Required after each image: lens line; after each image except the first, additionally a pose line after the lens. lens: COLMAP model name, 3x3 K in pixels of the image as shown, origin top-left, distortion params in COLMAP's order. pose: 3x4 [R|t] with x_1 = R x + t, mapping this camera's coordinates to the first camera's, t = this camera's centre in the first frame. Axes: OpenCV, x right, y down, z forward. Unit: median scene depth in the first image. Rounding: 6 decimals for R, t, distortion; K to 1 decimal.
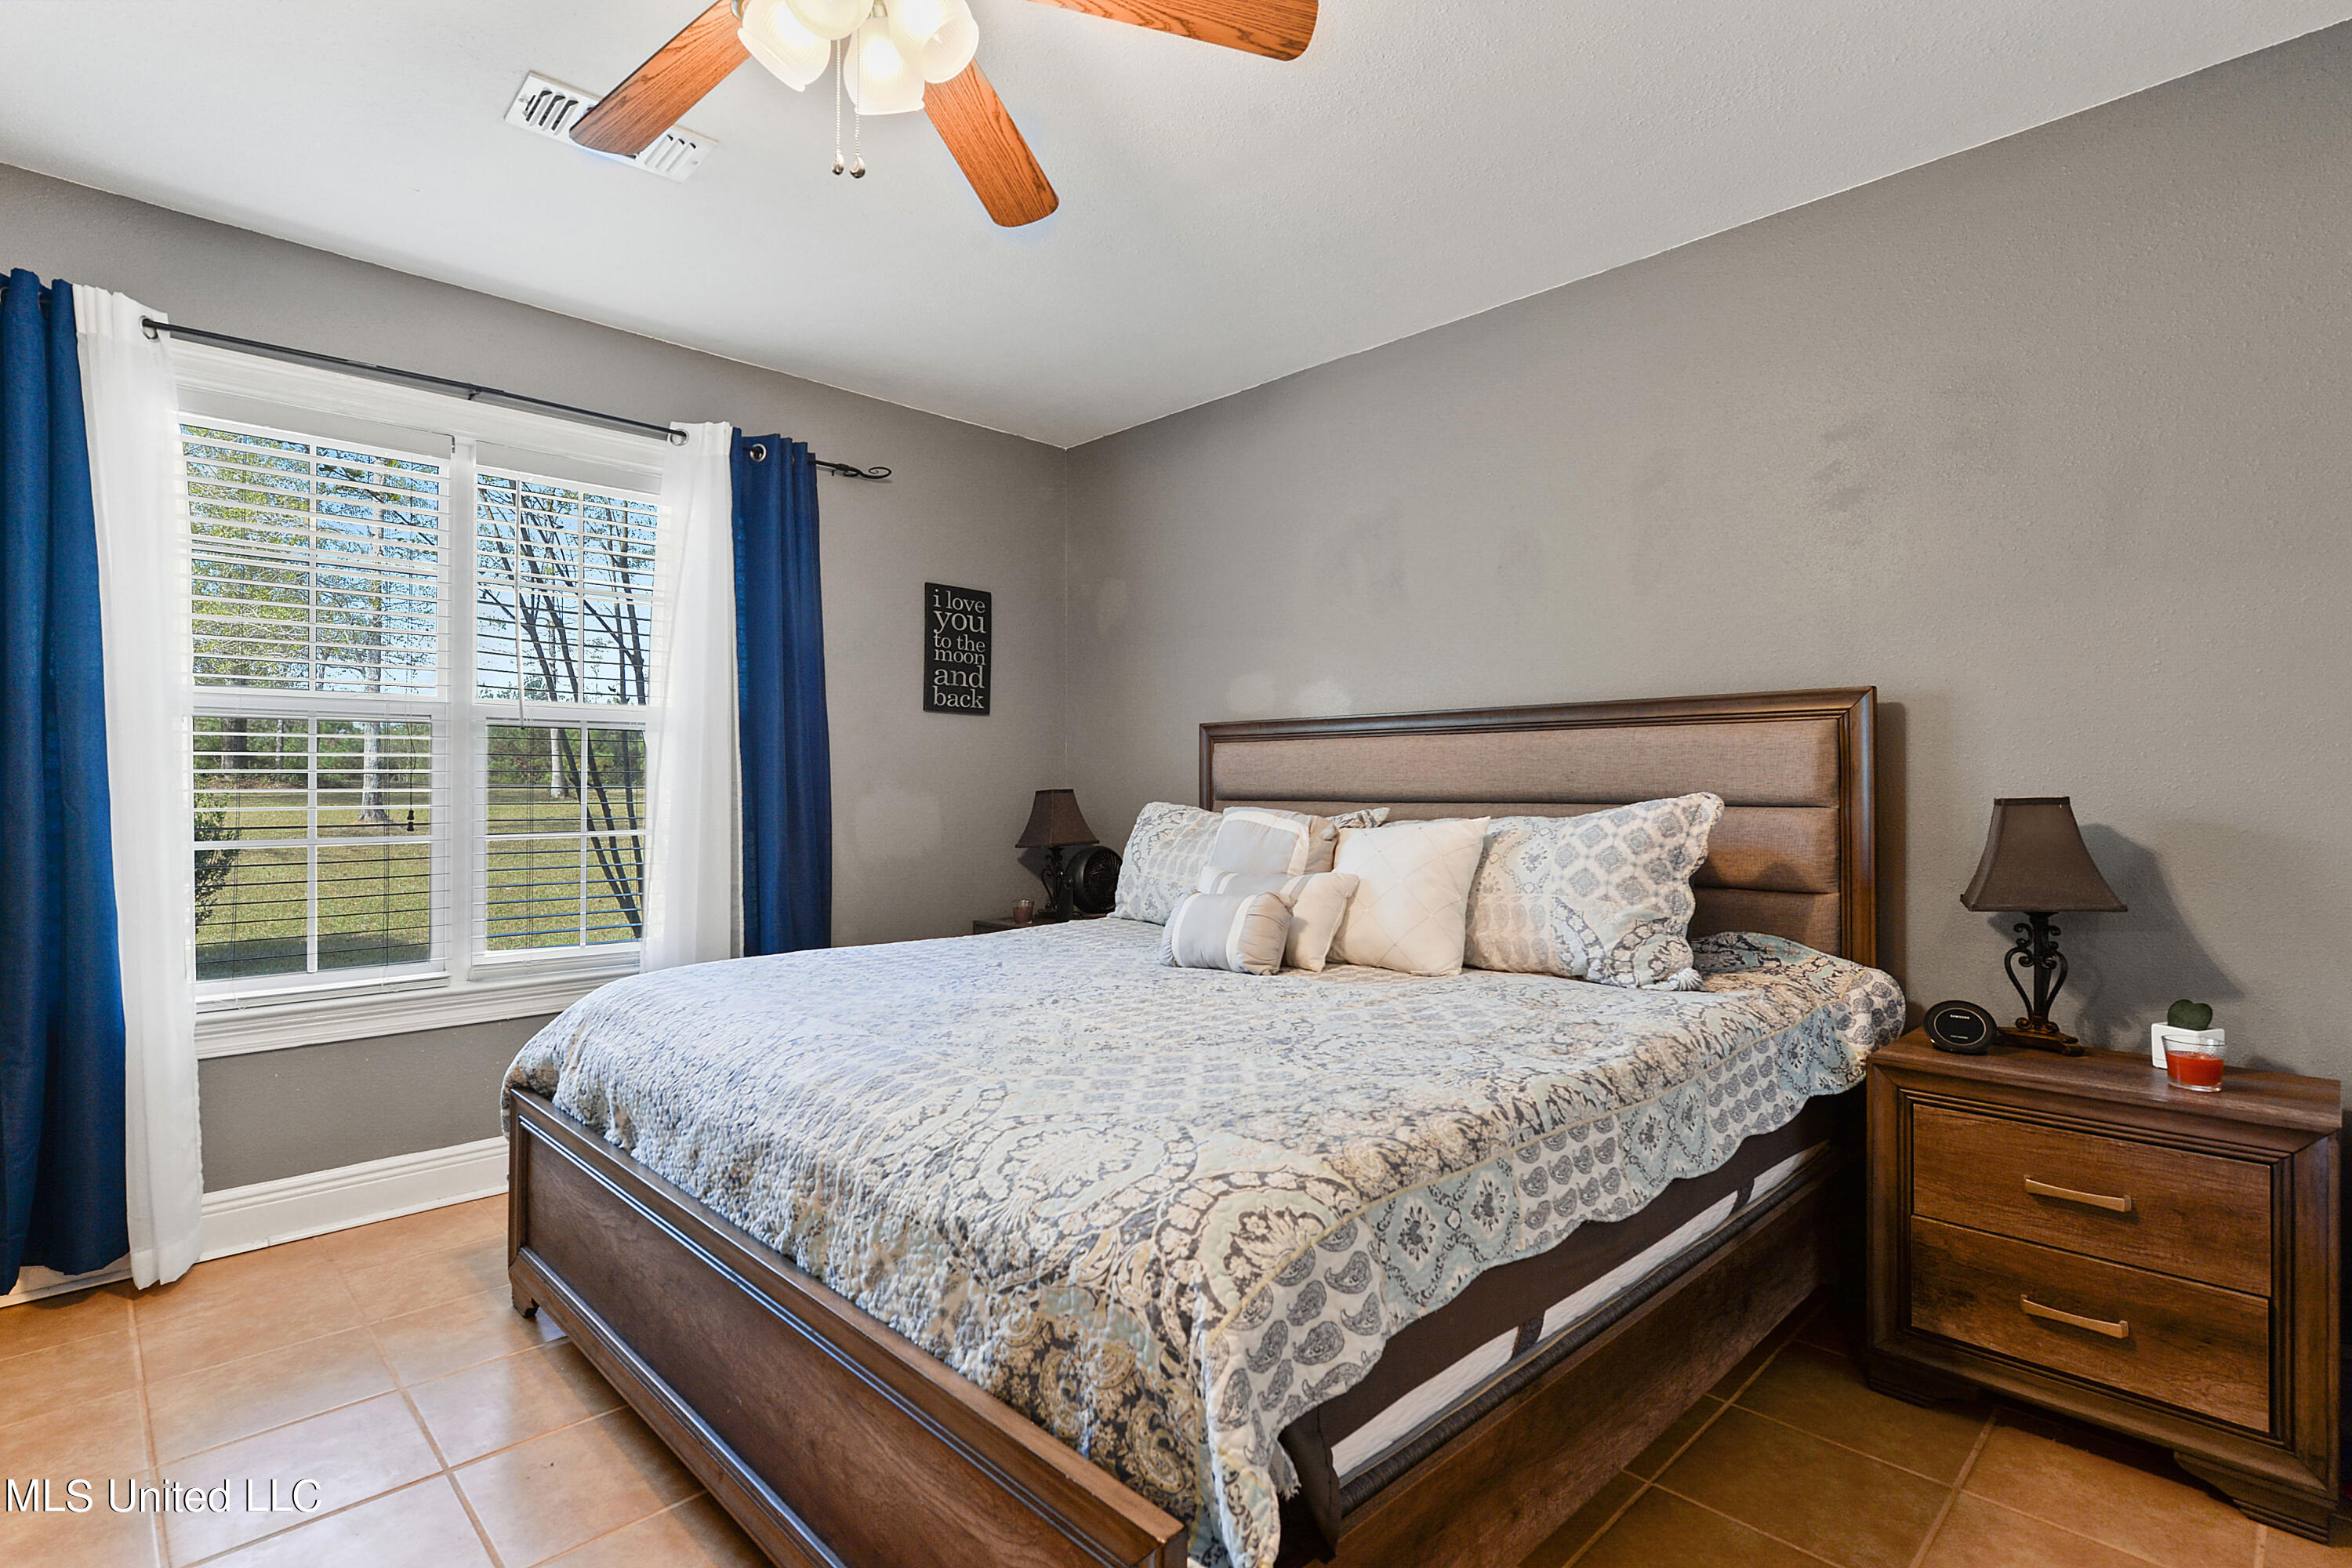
lens RADIAL K [[1130.4, 0, 1177.8], [0, 1130.4, 787.2], [0, 0, 1]] dist [0.007160, 0.001013]
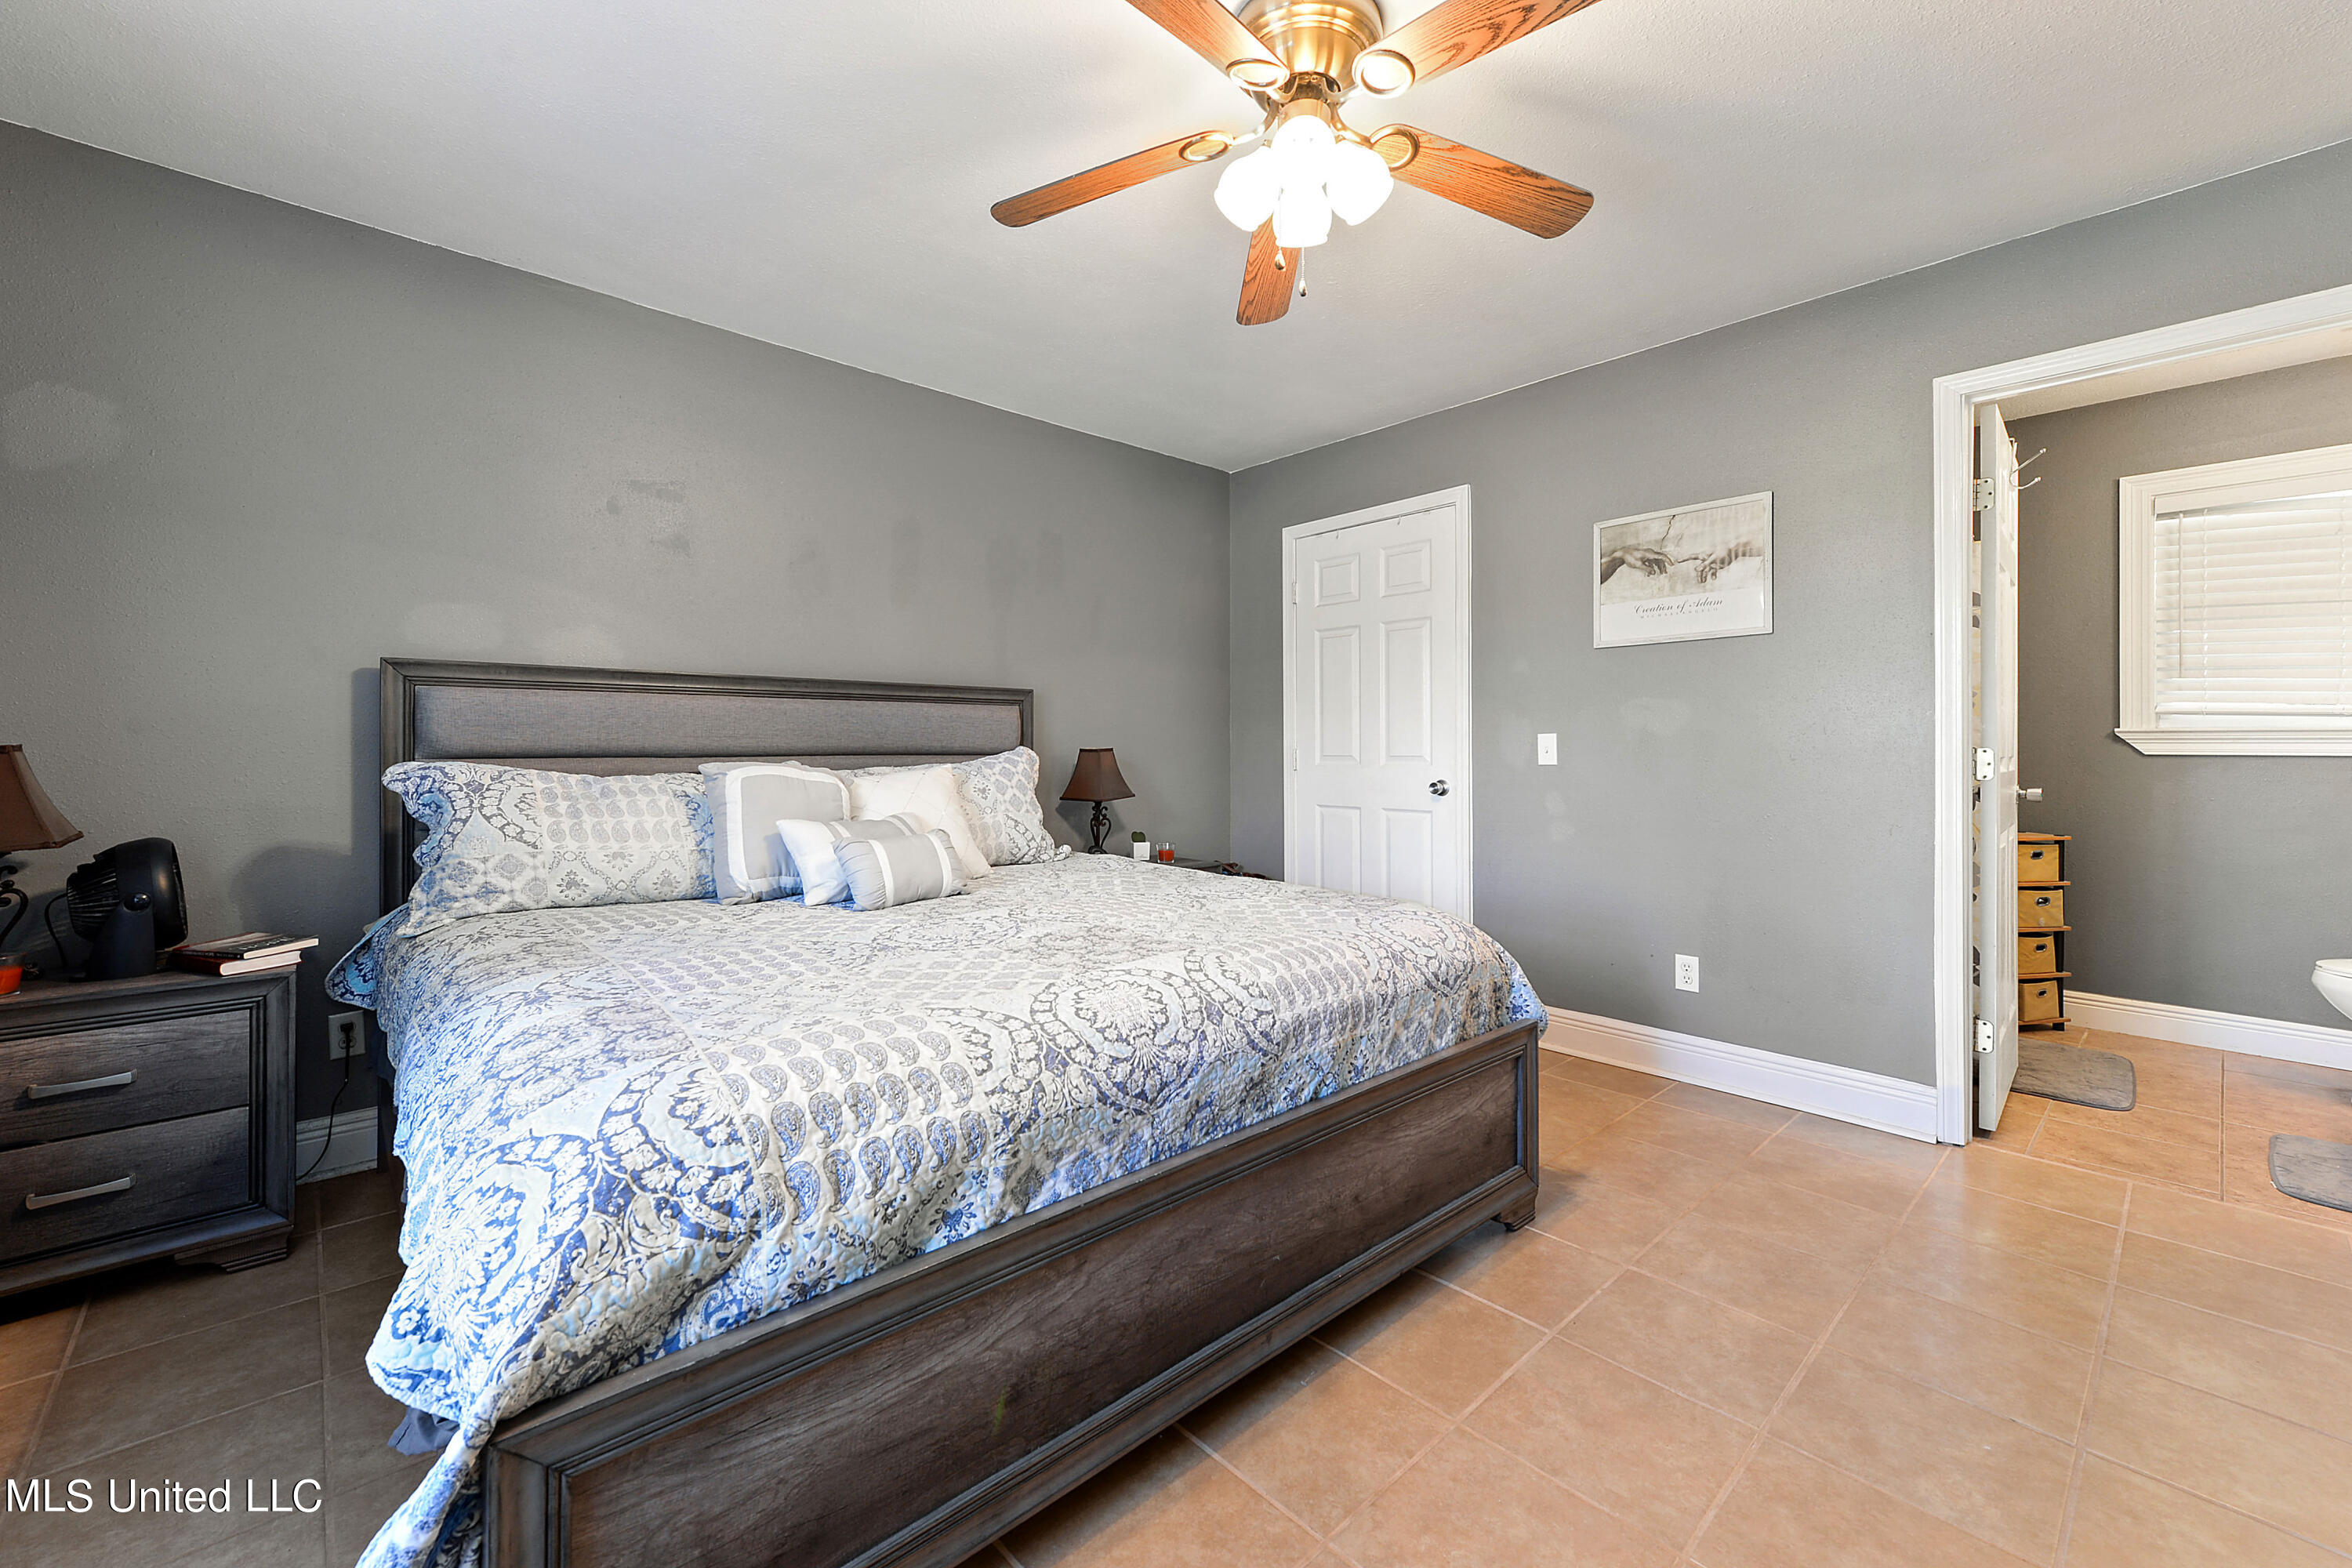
lens RADIAL K [[925.9, 0, 1164.9], [0, 925.9, 735.5], [0, 0, 1]] dist [0.008882, -0.000757]
pose [[0.043188, 0.006878, 0.999043, -1.541622], [-0.002482, 0.999974, -0.006778, -0.003955], [-0.999064, -0.002187, 0.043204, 1.209133]]
